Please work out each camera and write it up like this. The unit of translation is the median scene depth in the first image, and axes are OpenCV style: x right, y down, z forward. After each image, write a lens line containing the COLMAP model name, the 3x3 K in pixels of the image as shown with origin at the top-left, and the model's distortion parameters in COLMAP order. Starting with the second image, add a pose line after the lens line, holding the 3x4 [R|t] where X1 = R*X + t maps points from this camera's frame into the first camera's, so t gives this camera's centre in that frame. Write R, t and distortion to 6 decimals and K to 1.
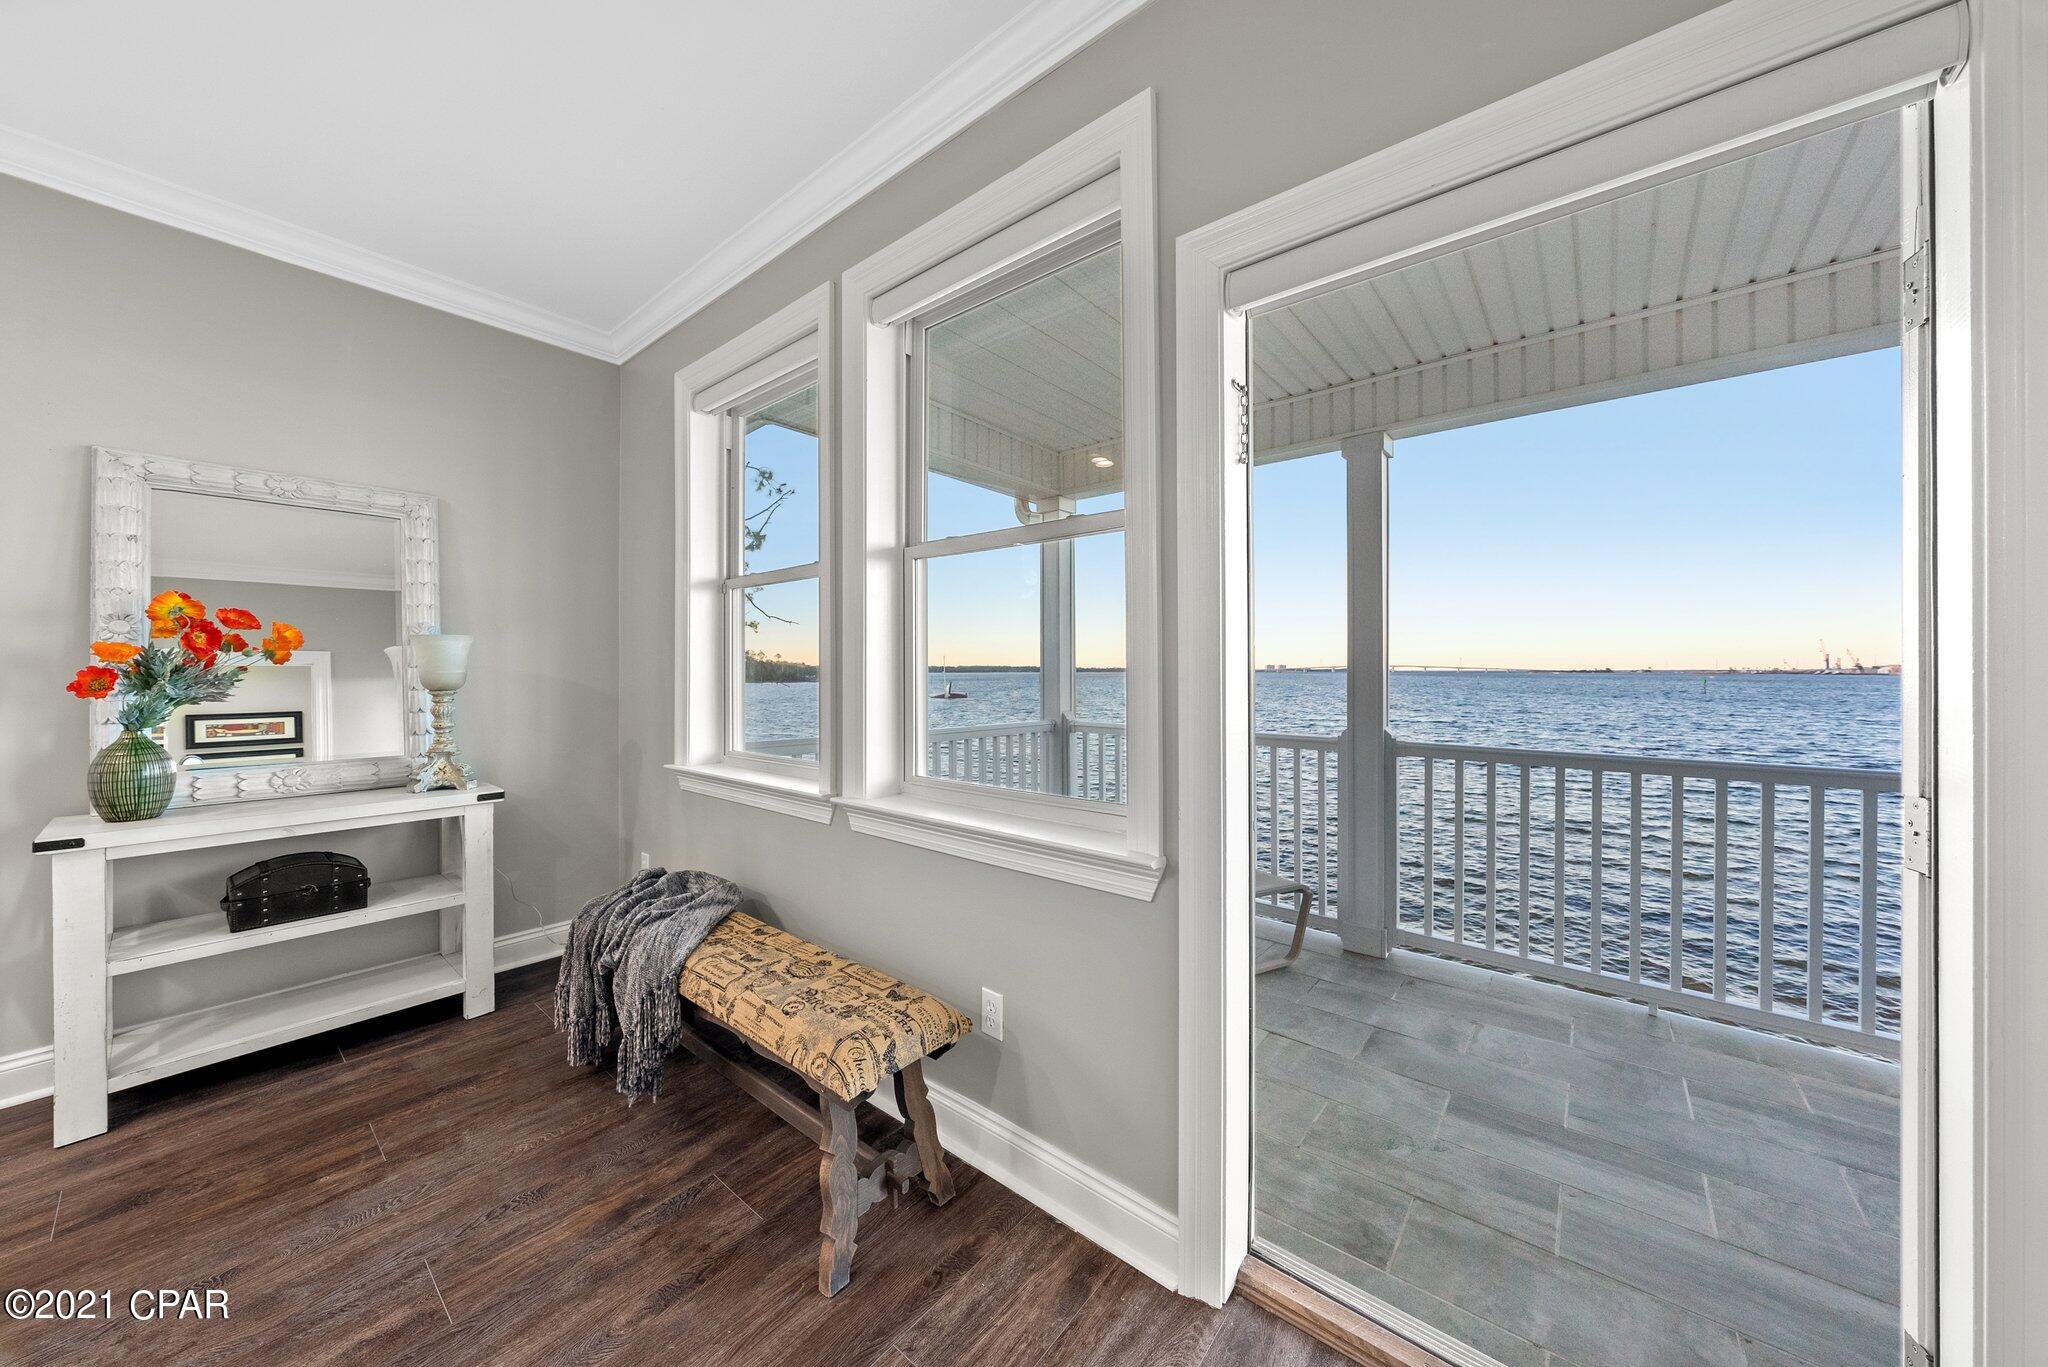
lens RADIAL K [[690.4, 0, 1035.0], [0, 690.4, 676.5], [0, 0, 1]] dist [-0.002857, -0.000086]
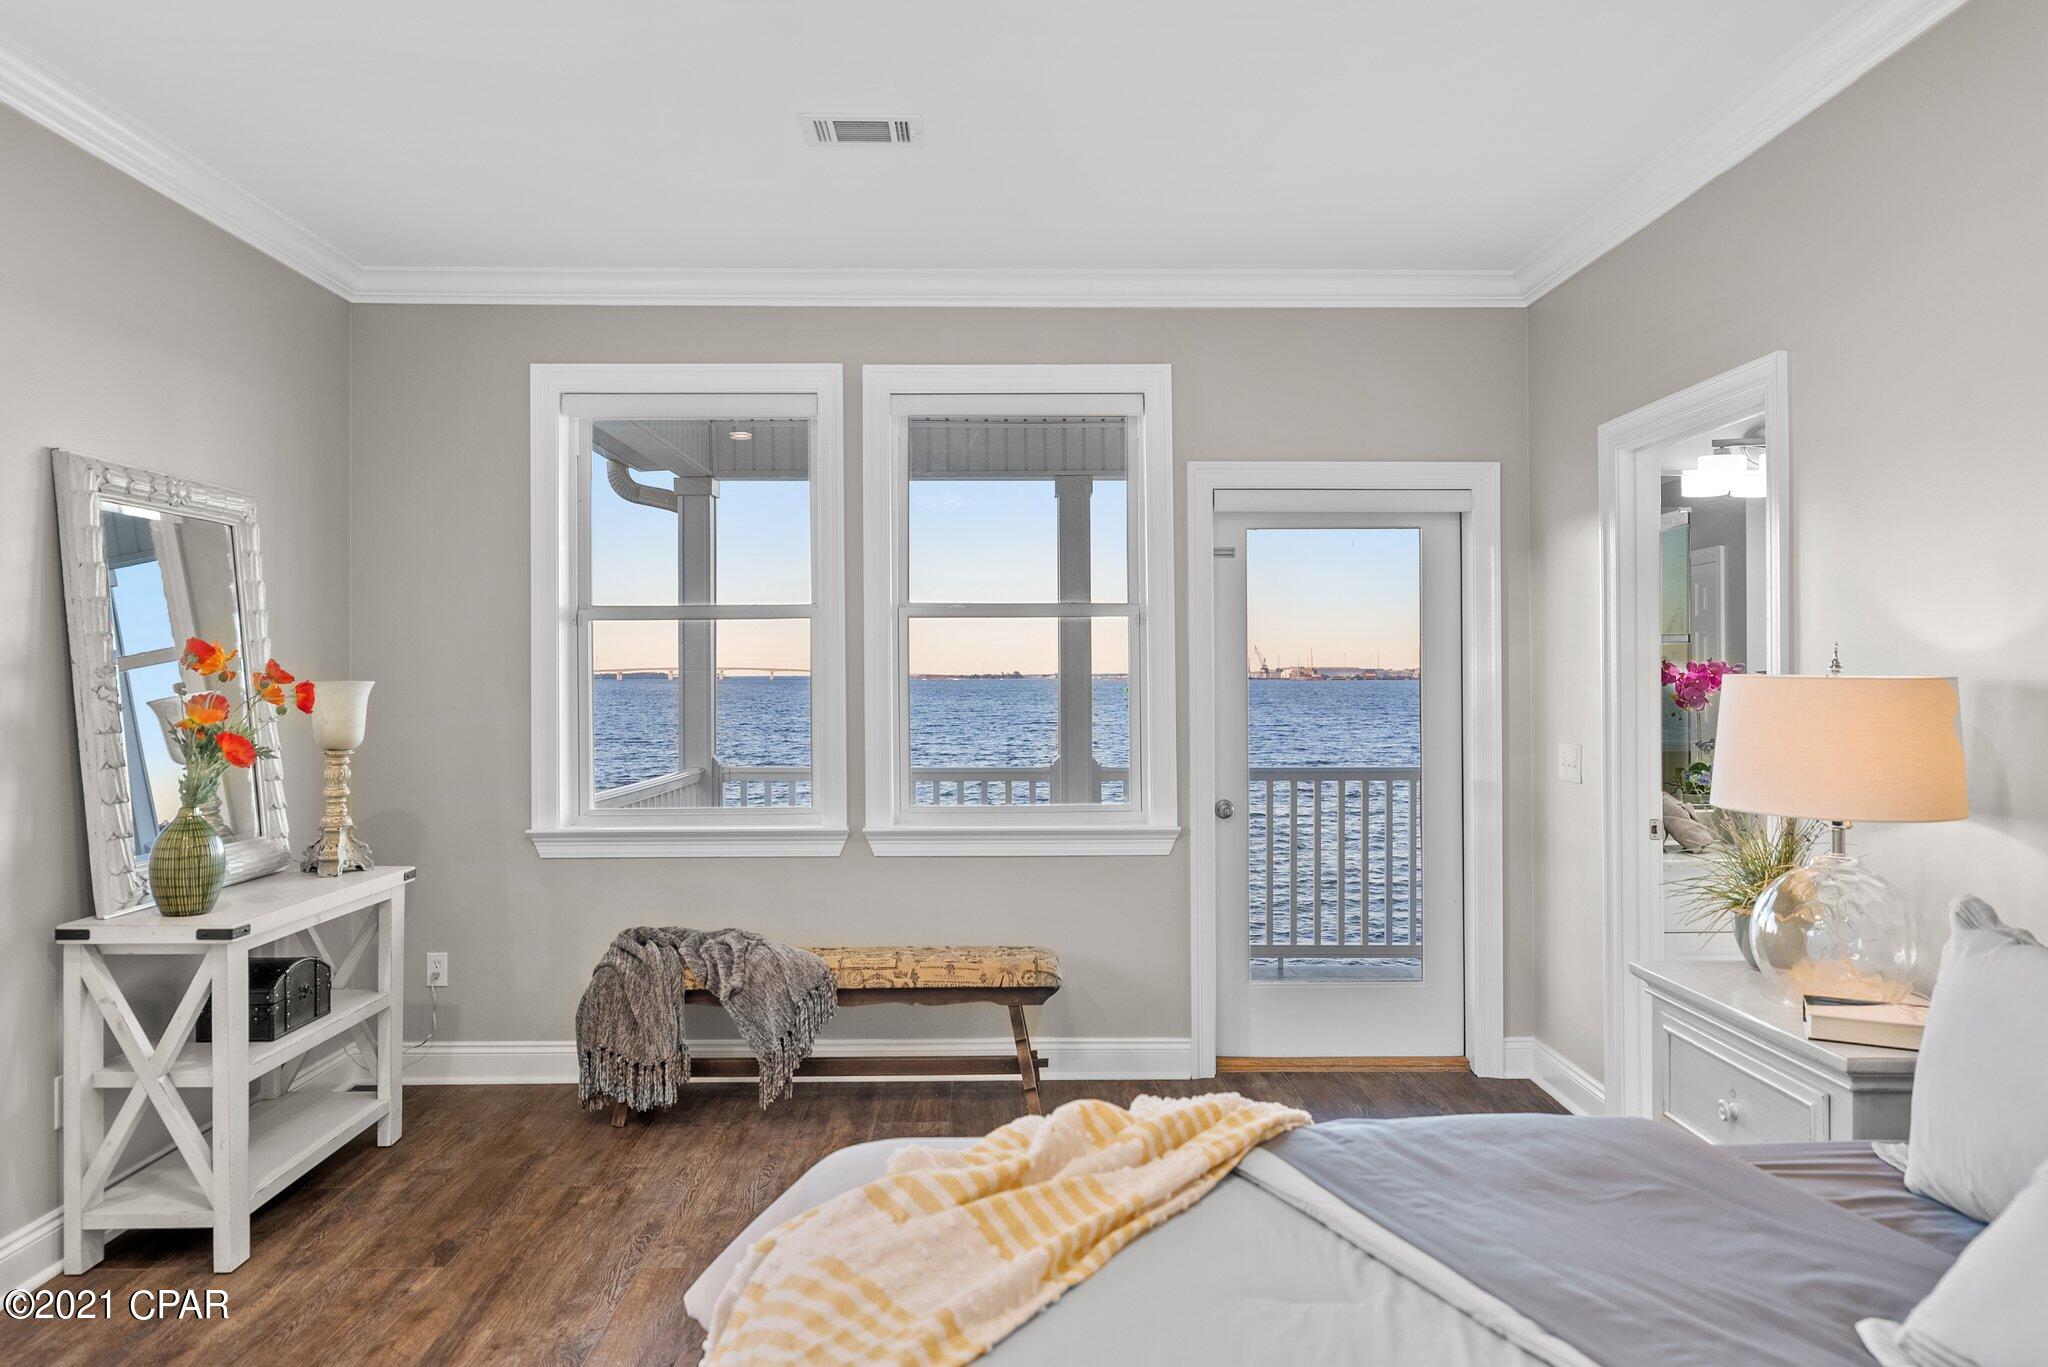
lens RADIAL K [[1378.5, 0, 1018.7], [0, 1378.5, 685.0], [0, 0, 1]] dist [0.009628, -0.000362]
pose [[0.764138, -0.008513, 0.644997, -1.549206], [0.010204, 0.999947, 0.001109, -0.058027], [-0.644972, 0.005734, 0.764185, -0.894005]]
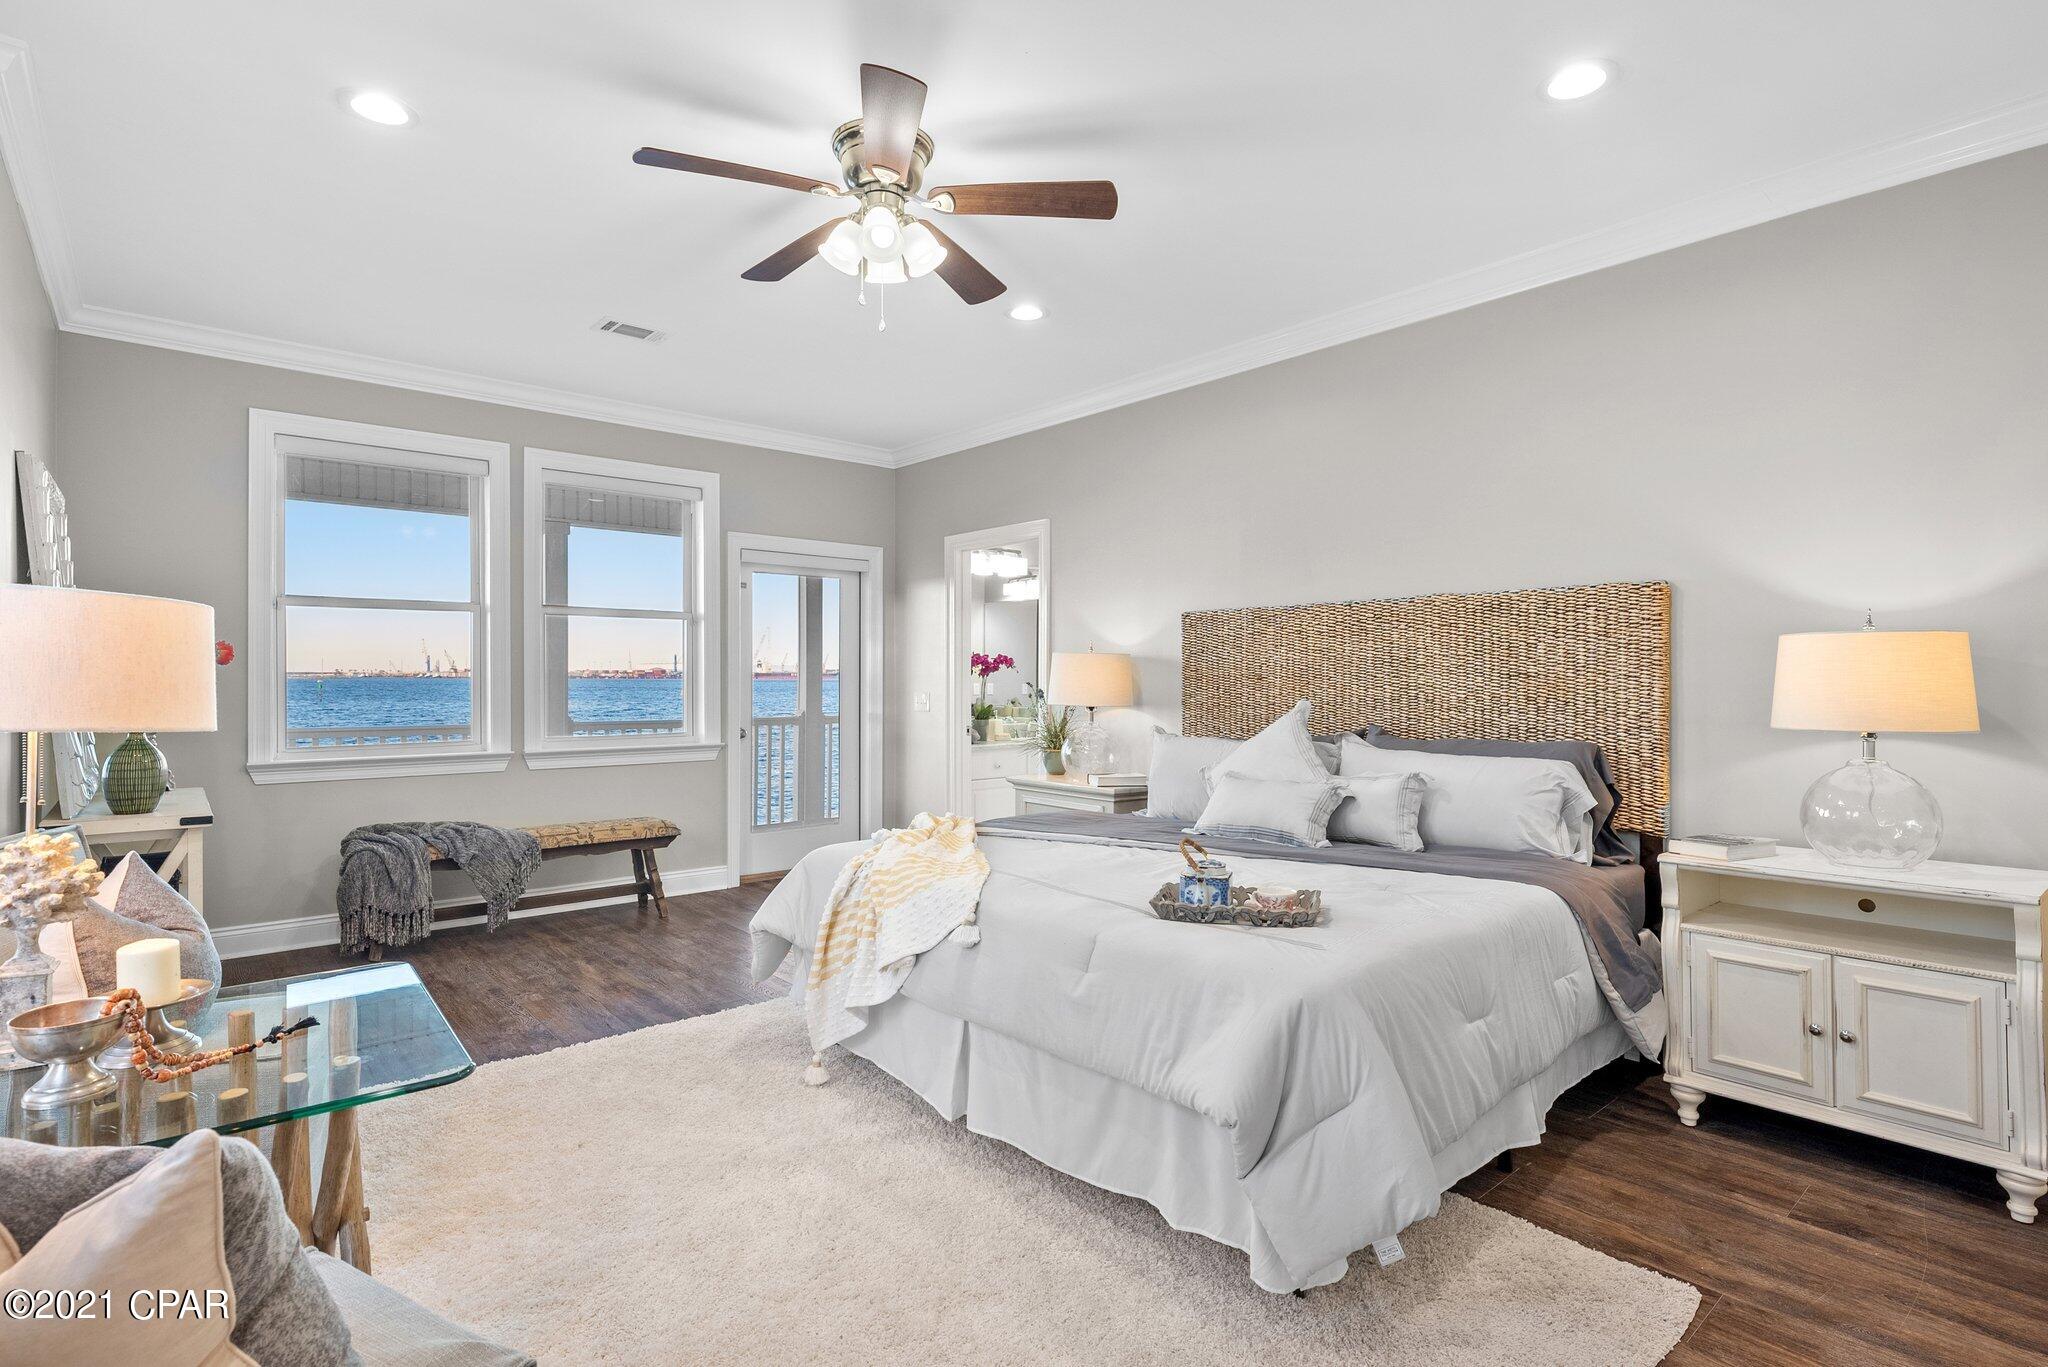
lens RADIAL K [[981.4, 0, 1025.8], [0, 981.4, 678.9], [0, 0, 1]] dist [0.001735, 0.000420]
pose [[0.178540, -0.004528, 0.983922, -2.474275], [0.006362, 0.999974, 0.003447, -0.004067], [-0.983912, 0.005644, 0.178565, -0.671916]]
